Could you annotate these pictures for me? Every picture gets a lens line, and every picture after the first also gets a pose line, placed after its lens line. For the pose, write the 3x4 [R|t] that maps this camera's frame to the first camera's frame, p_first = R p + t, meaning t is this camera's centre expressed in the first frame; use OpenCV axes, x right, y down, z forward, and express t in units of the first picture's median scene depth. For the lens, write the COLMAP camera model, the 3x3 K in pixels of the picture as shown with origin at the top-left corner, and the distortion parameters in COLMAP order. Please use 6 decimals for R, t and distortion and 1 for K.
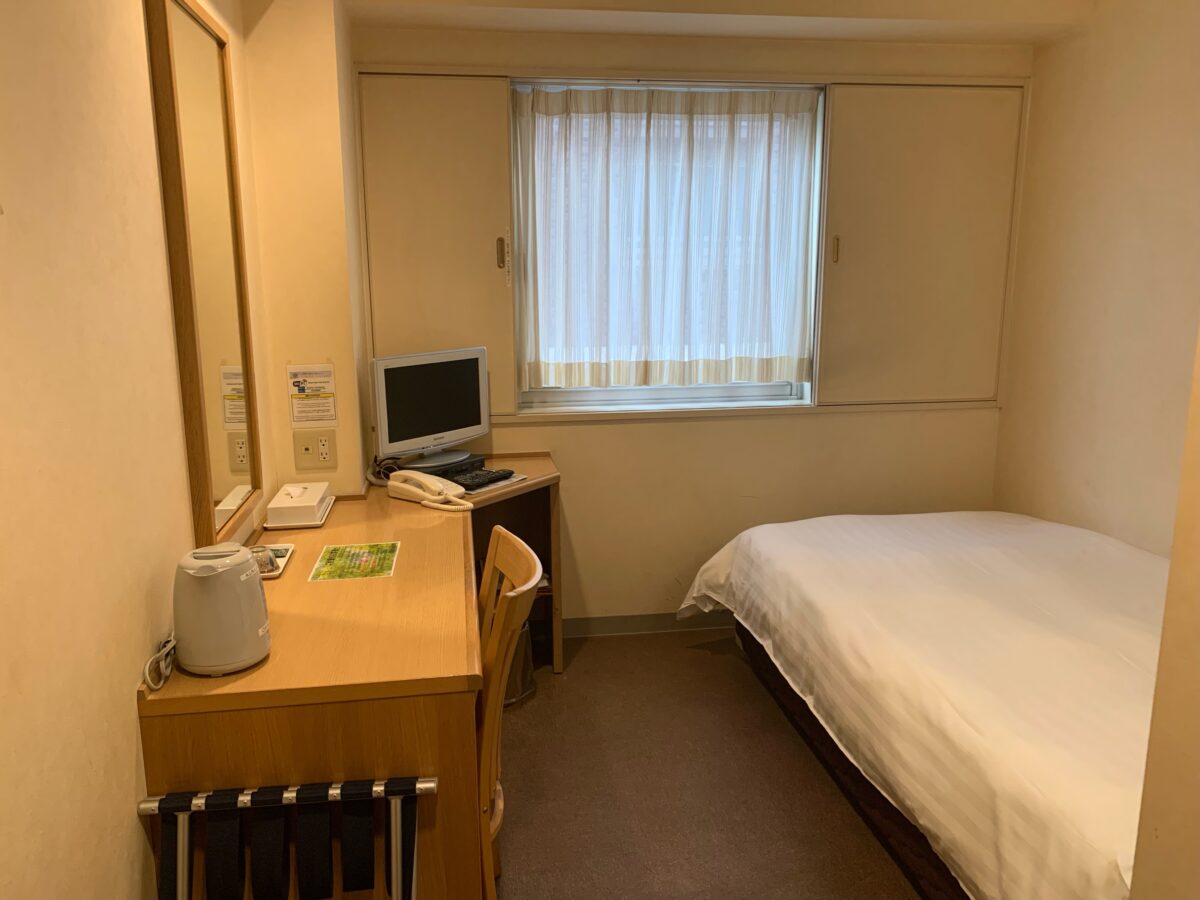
lens RADIAL K [[912.3, 0, 586.1], [0, 912.3, 446.3], [0, 0, 1]] dist [0.003202, -0.009632]
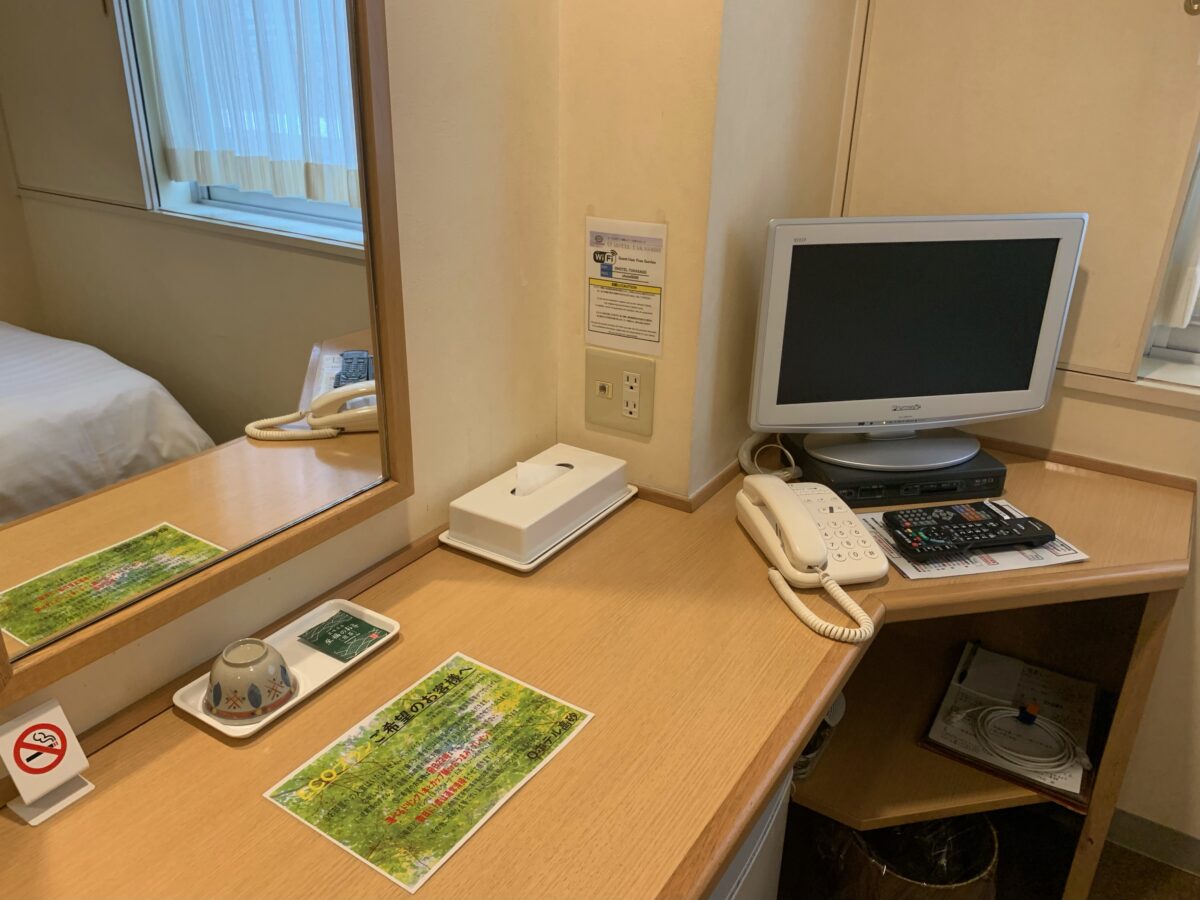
lens RADIAL K [[858.4, 0, 563.1], [0, 858.4, 468.0], [0, 0, 1]] dist [0.003366, -0.001308]
pose [[0.718813, 0.307012, -0.623740, -0.007079], [-0.136851, 0.942137, 0.306021, -0.099757], [0.681601, -0.134613, 0.719235, 0.634335]]
